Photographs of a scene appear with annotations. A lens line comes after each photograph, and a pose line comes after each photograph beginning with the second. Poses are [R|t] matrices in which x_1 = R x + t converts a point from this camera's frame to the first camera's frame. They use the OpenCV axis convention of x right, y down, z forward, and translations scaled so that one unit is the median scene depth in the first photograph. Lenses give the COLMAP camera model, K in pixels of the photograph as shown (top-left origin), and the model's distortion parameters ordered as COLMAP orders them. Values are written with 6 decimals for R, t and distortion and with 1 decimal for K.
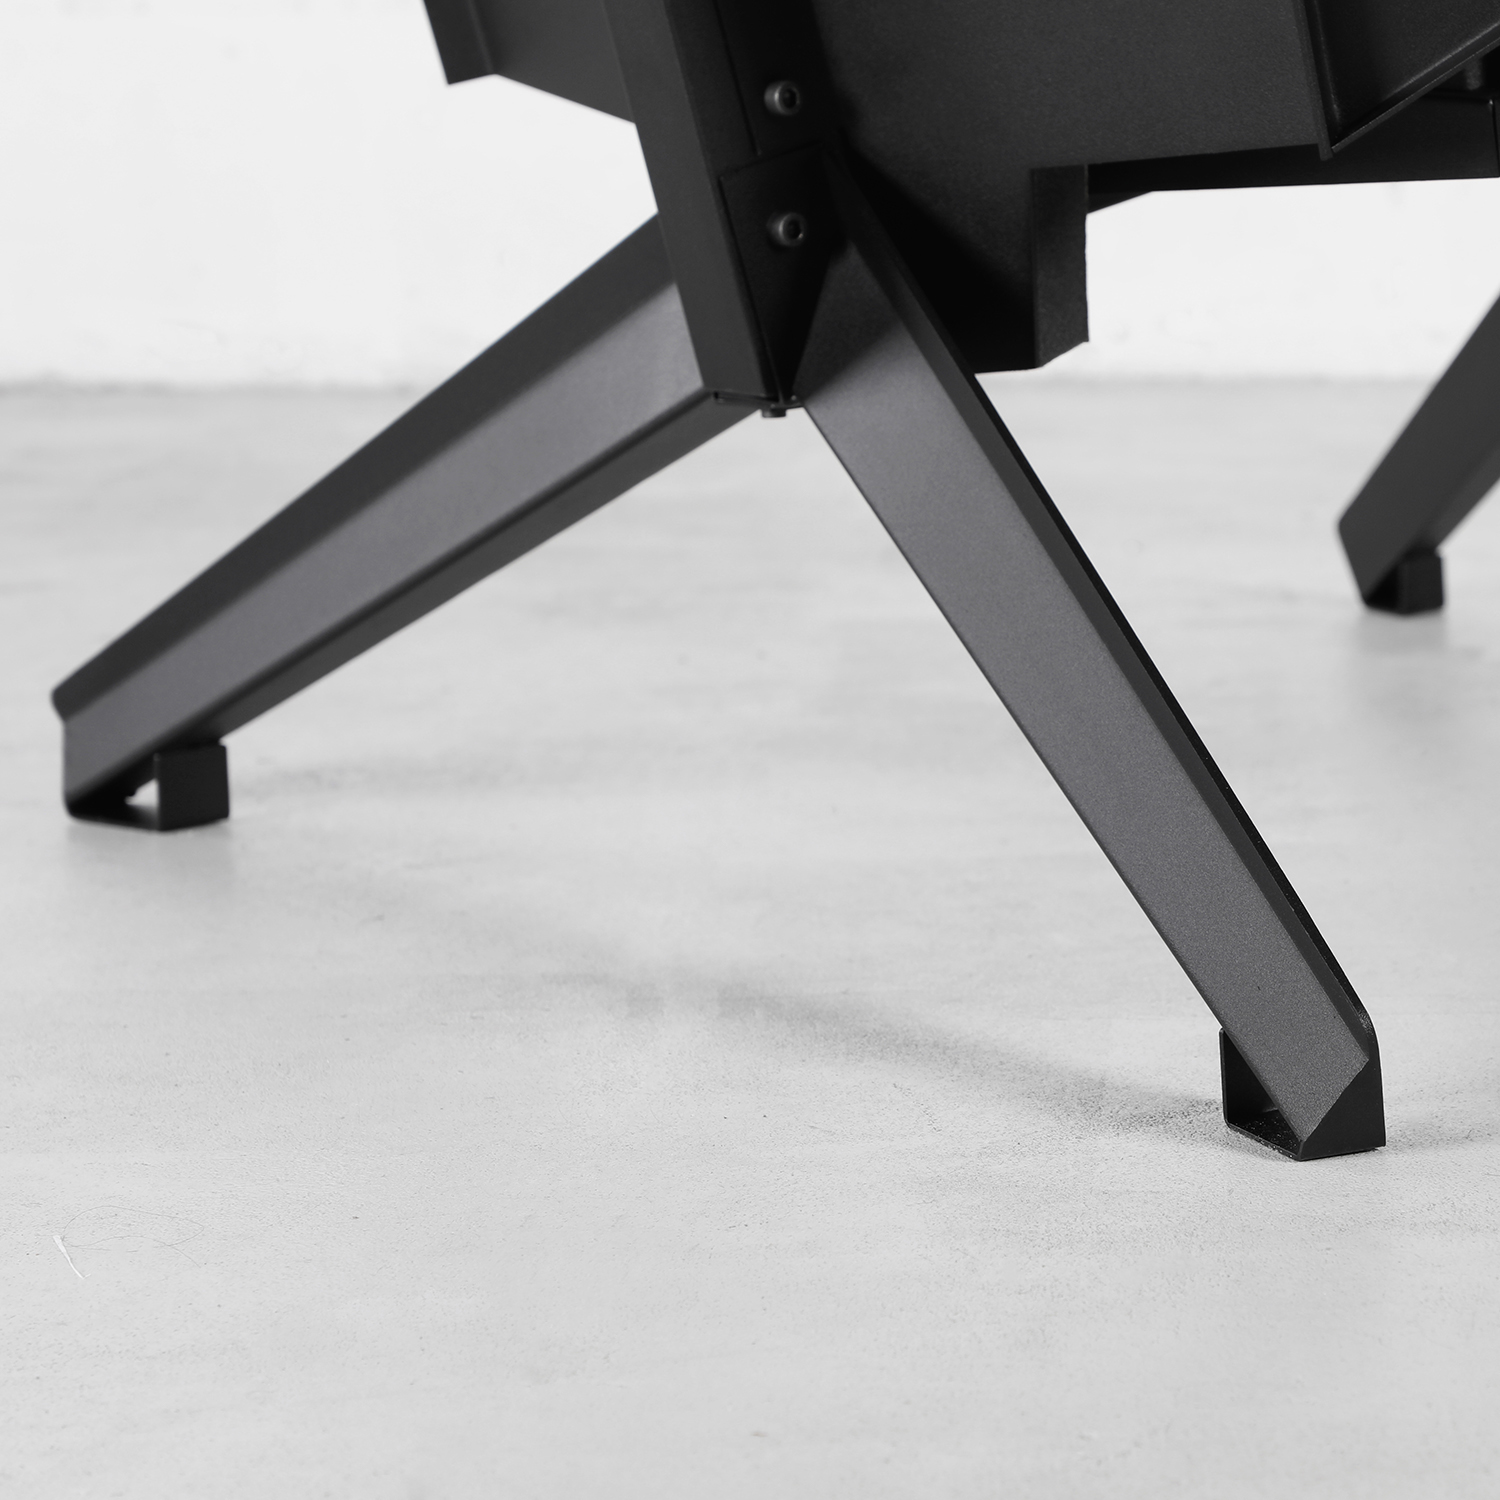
lens RADIAL K [[6077.5, 0, 962.7], [0, 6077.5, 724.7], [0, 0, 1]] dist [0.708277, 0.000000]
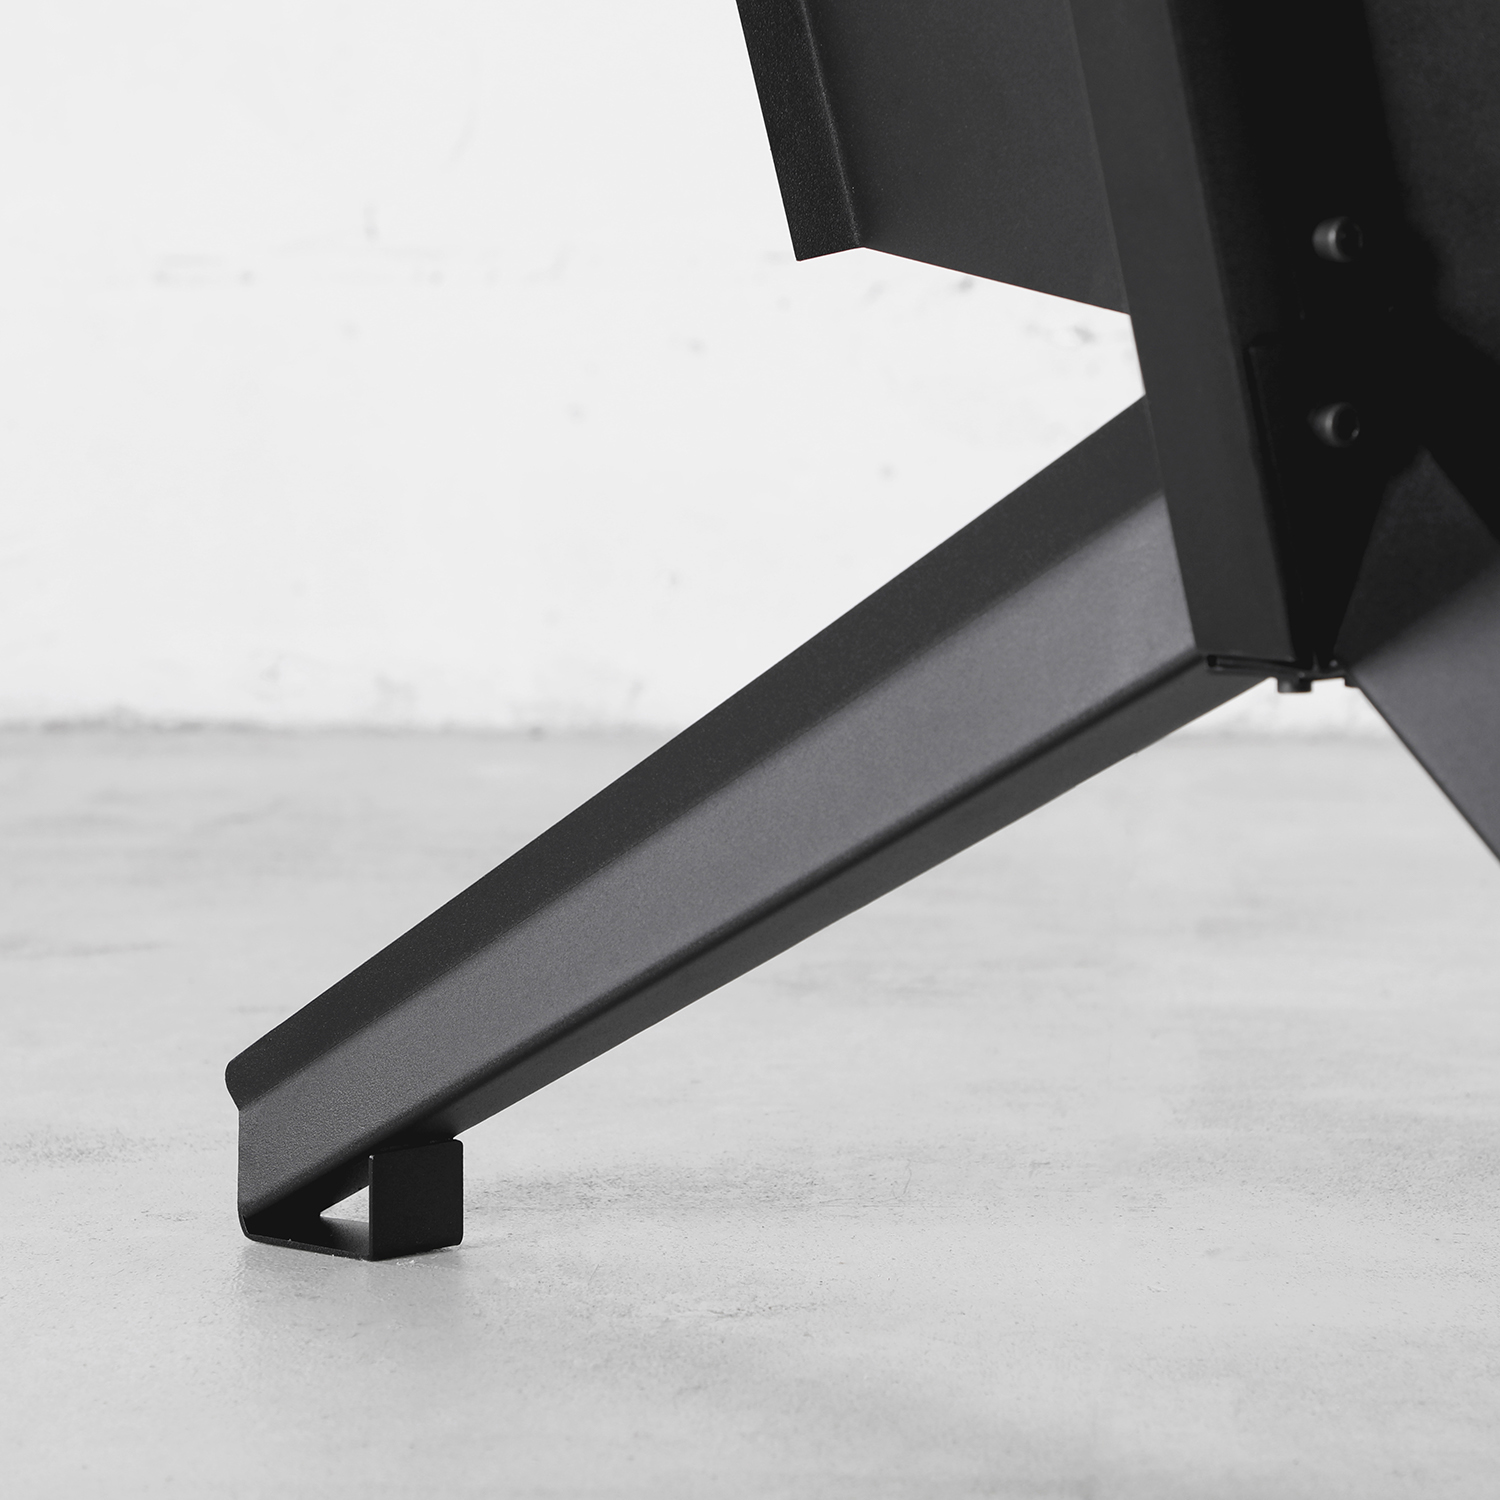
lens RADIAL K [[6077.5, 0, 746.4], [0, 6077.5, 744.8], [0, 0, 1]] dist [0.708277, 0.000000]
pose [[0.999656, 0.022793, -0.012952, -0.083386], [-0.023650, 0.997233, -0.070471, 0.007079], [0.011310, 0.070753, 0.997430, 0.283315]]
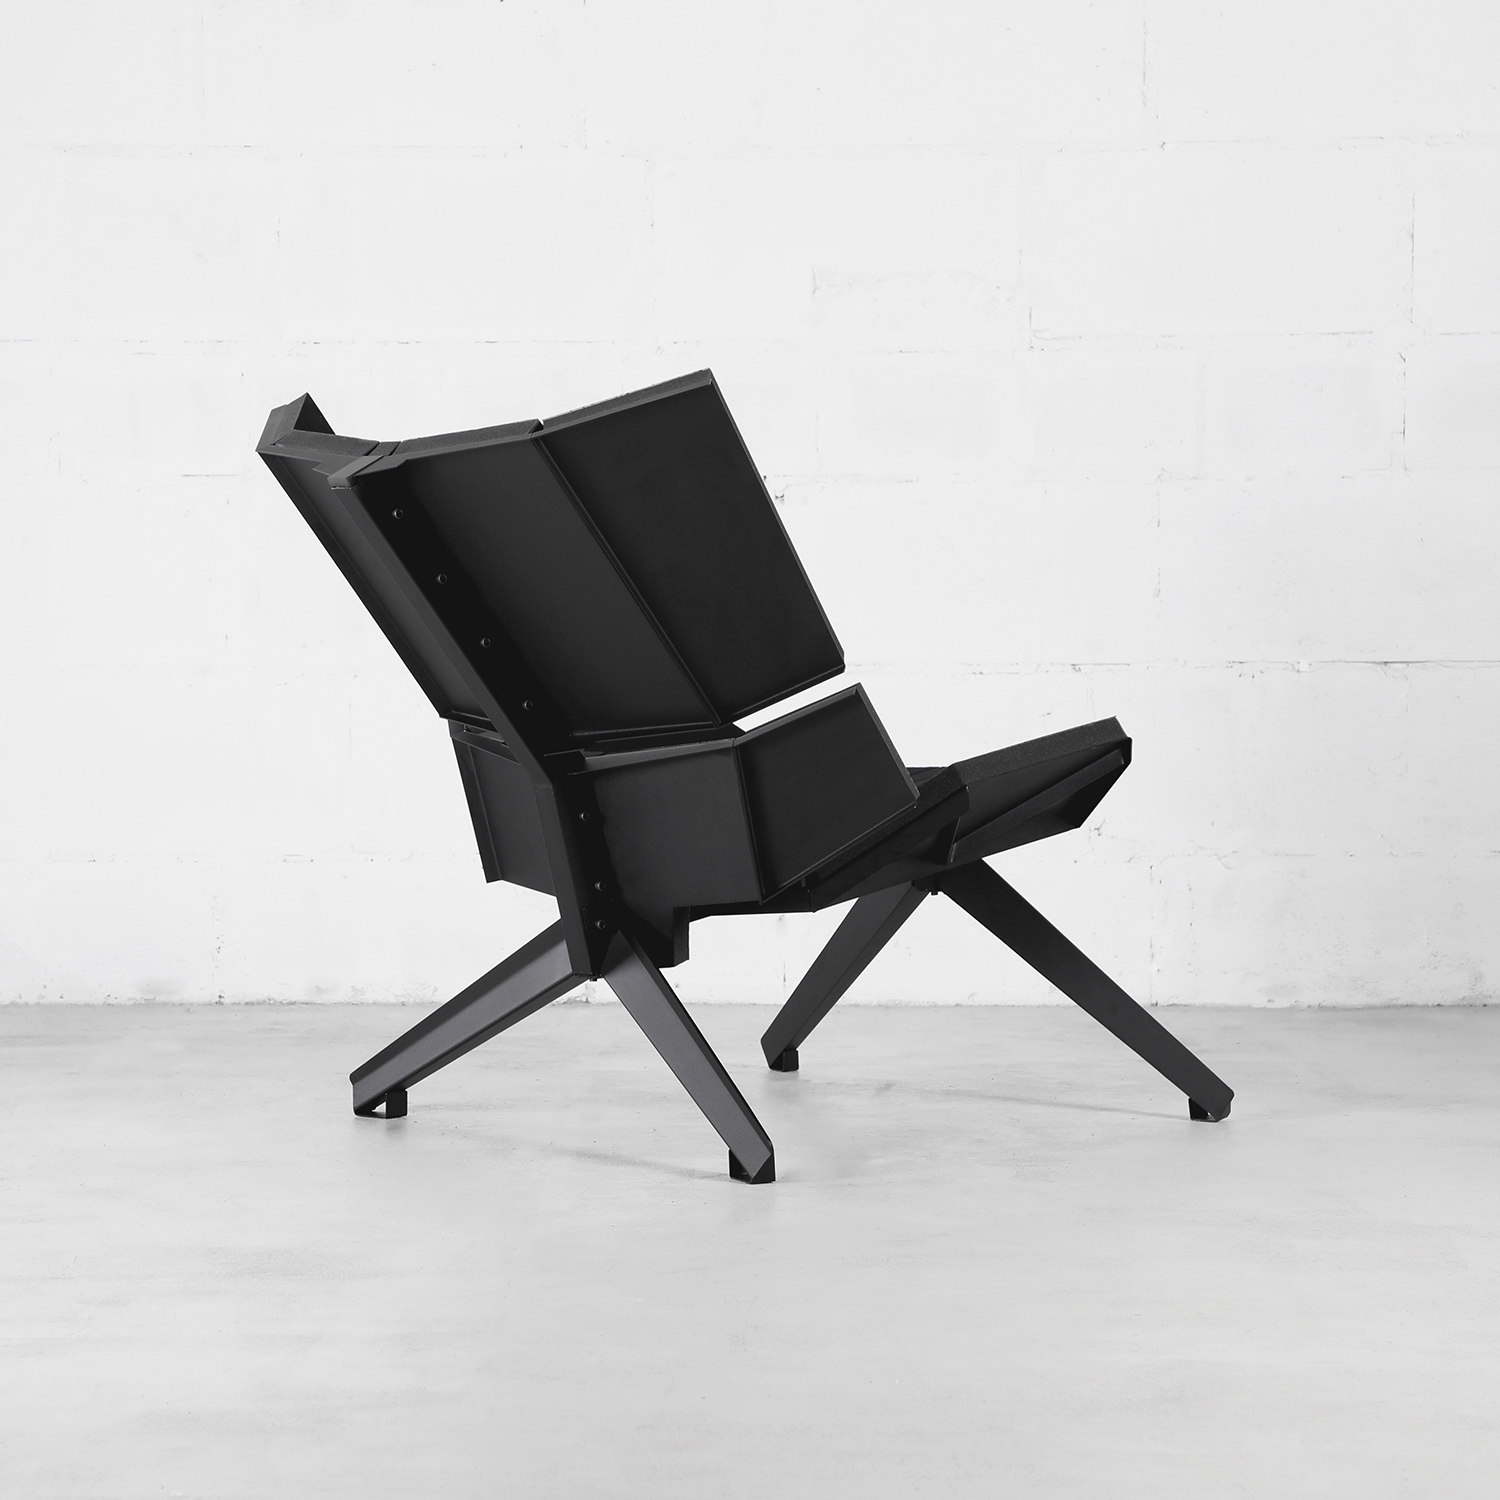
lens RADIAL K [[4047.6, 0, 762.1], [0, 4047.6, 755.1], [0, 0, 1]] dist [0.110035, 0.000000]
pose [[0.997846, 0.019930, 0.062496, -0.077741], [-0.010637, 0.989279, -0.145647, 0.143876], [-0.064729, 0.144668, 0.987361, -1.166585]]
